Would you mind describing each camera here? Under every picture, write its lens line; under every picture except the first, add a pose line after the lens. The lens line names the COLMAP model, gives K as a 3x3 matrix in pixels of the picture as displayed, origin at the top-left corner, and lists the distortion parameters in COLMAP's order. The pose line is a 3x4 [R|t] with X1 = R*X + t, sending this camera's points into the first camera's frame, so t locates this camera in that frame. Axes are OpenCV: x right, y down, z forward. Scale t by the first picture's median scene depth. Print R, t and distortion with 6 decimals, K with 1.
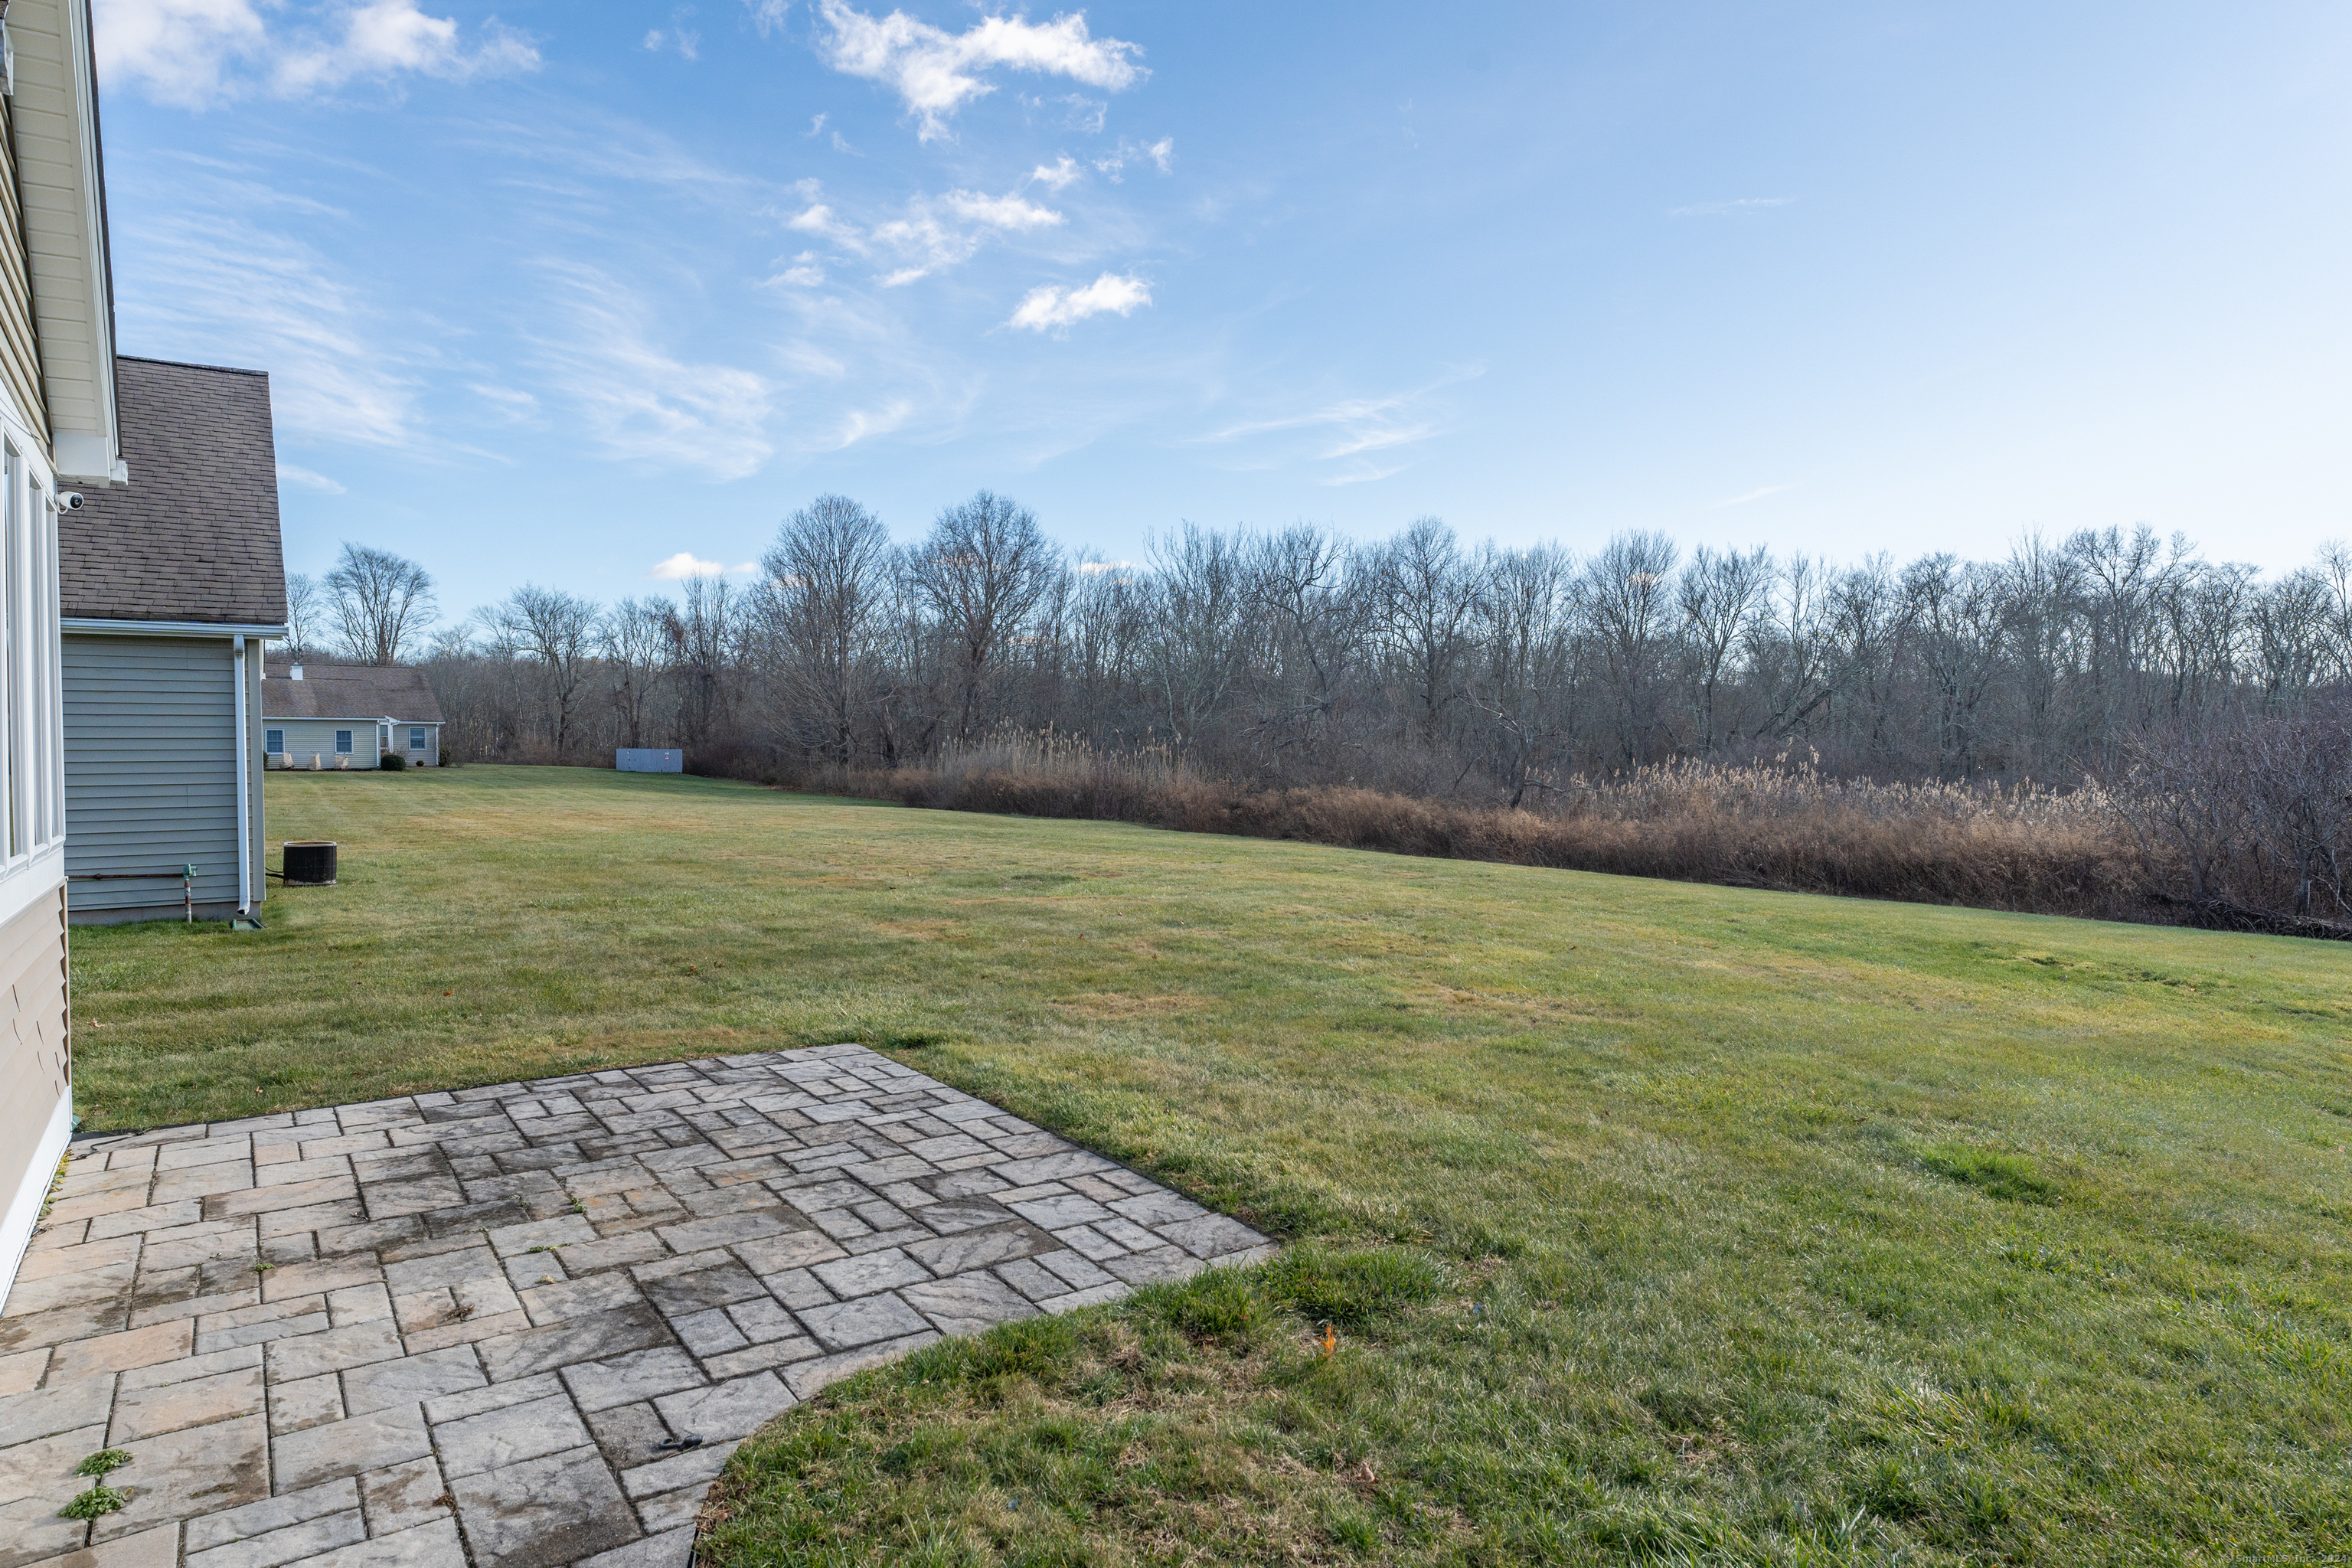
lens RADIAL K [[1350.0, 0, 1175.3], [0, 1350.0, 777.0], [0, 0, 1]] dist [0.001376, 0.000695]
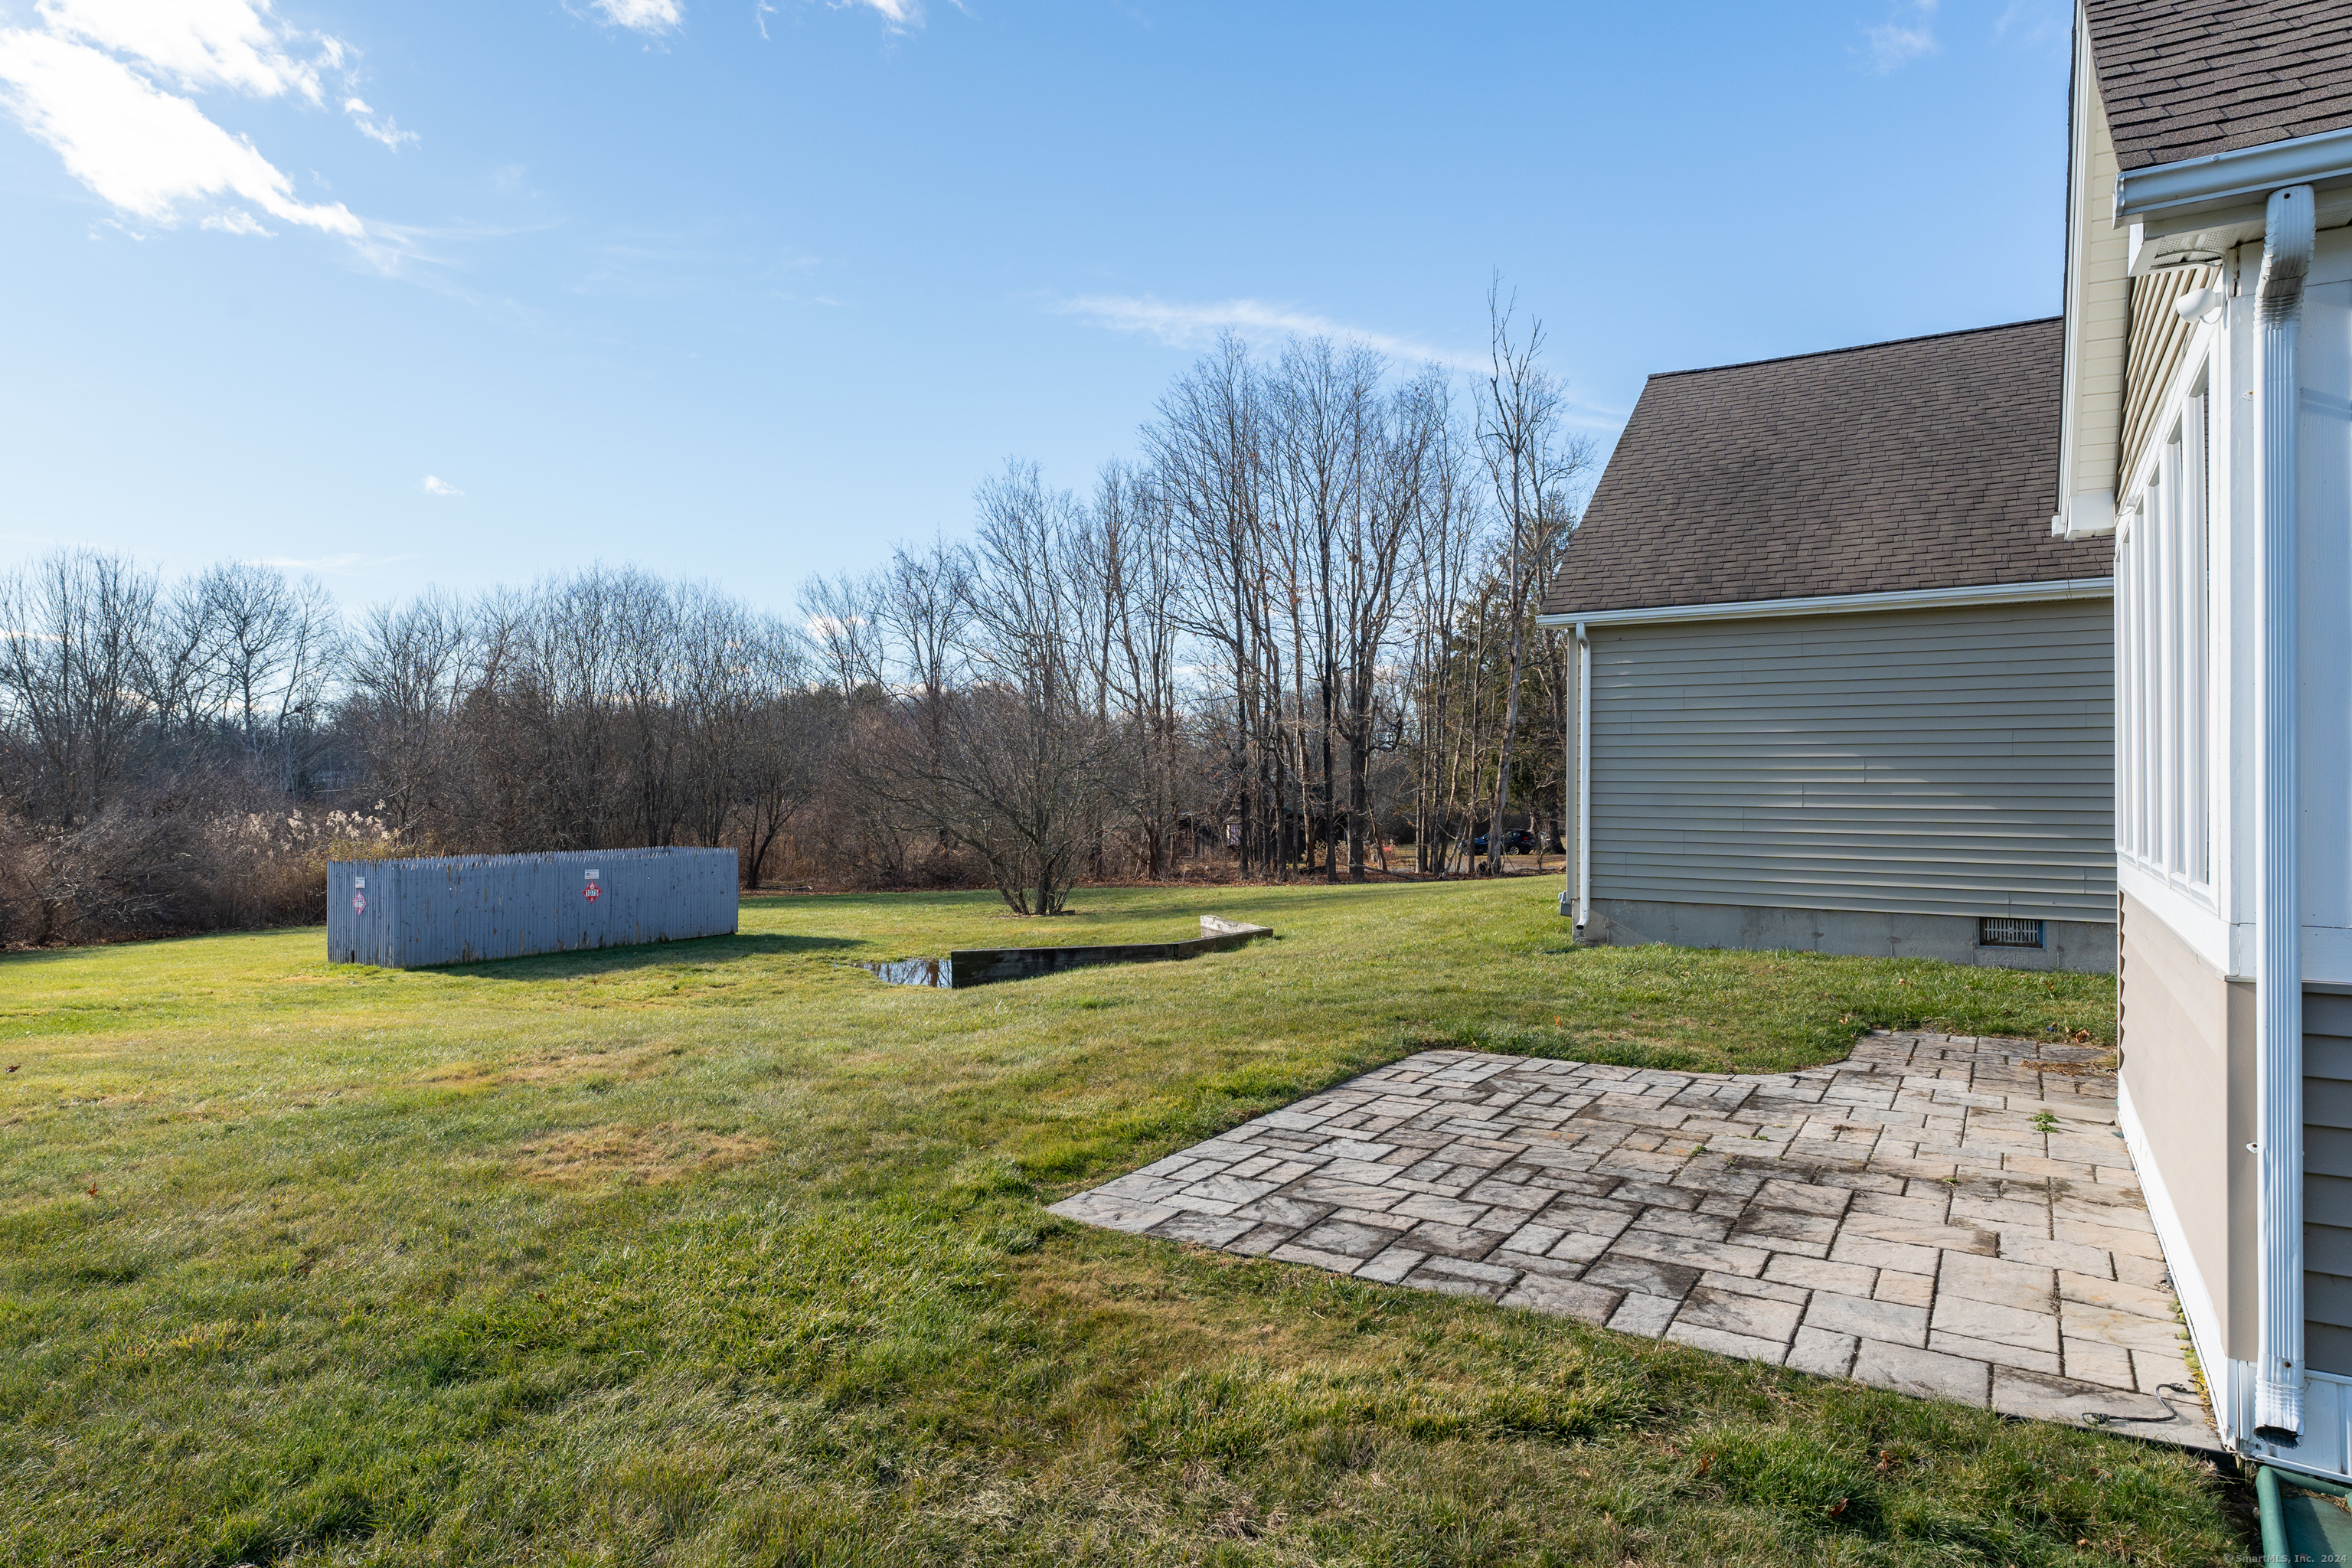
lens RADIAL K [[1350.0, 0, 1175.2], [0, 1350.0, 784.9], [0, 0, 1]] dist [0.001376, 0.000695]
pose [[-0.388874, 0.003518, 0.921284, -1.461336], [0.015943, 0.999869, 0.002912, -0.015050], [-0.921153, 0.015821, -0.388879, 2.021841]]
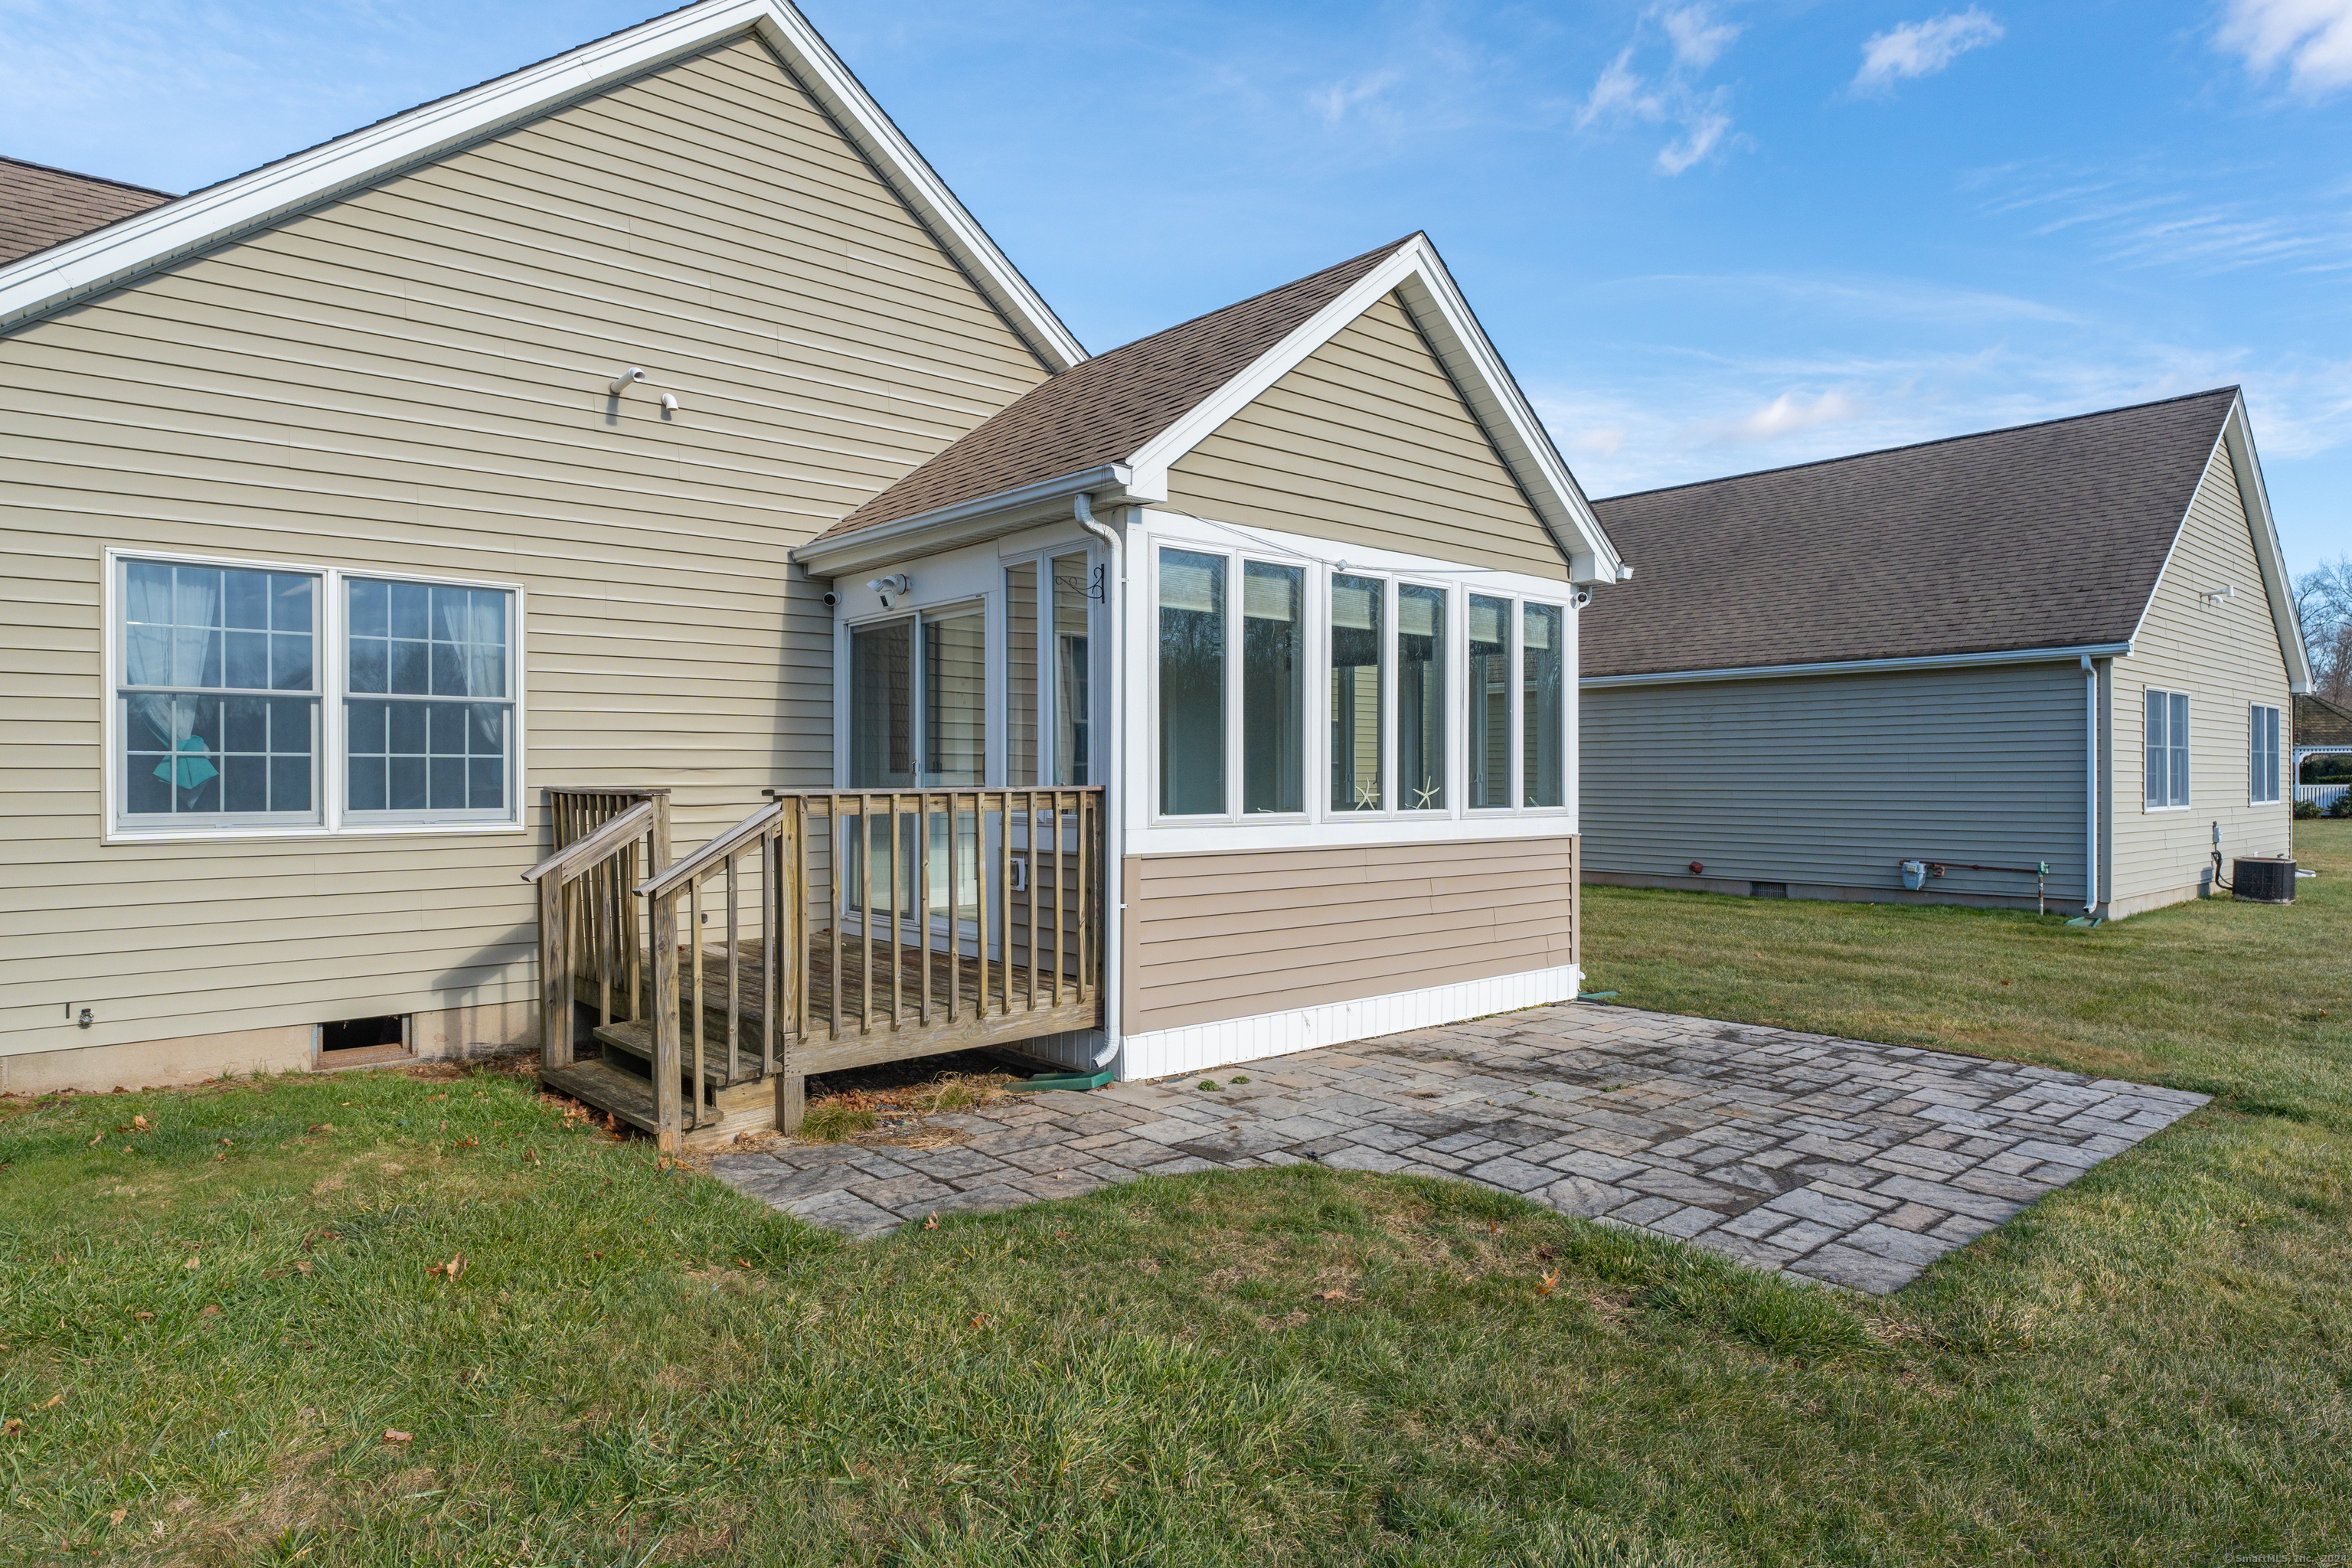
lens RADIAL K [[1350.0, 0, 1176.0], [0, 1350.0, 780.6], [0, 0, 1]] dist [0.001376, 0.000695]
pose [[0.101330, 0.004919, -0.994841, 0.901881], [-0.019930, 0.999797, 0.002914, 0.019966], [0.994653, 0.019532, 0.101407, 0.461943]]
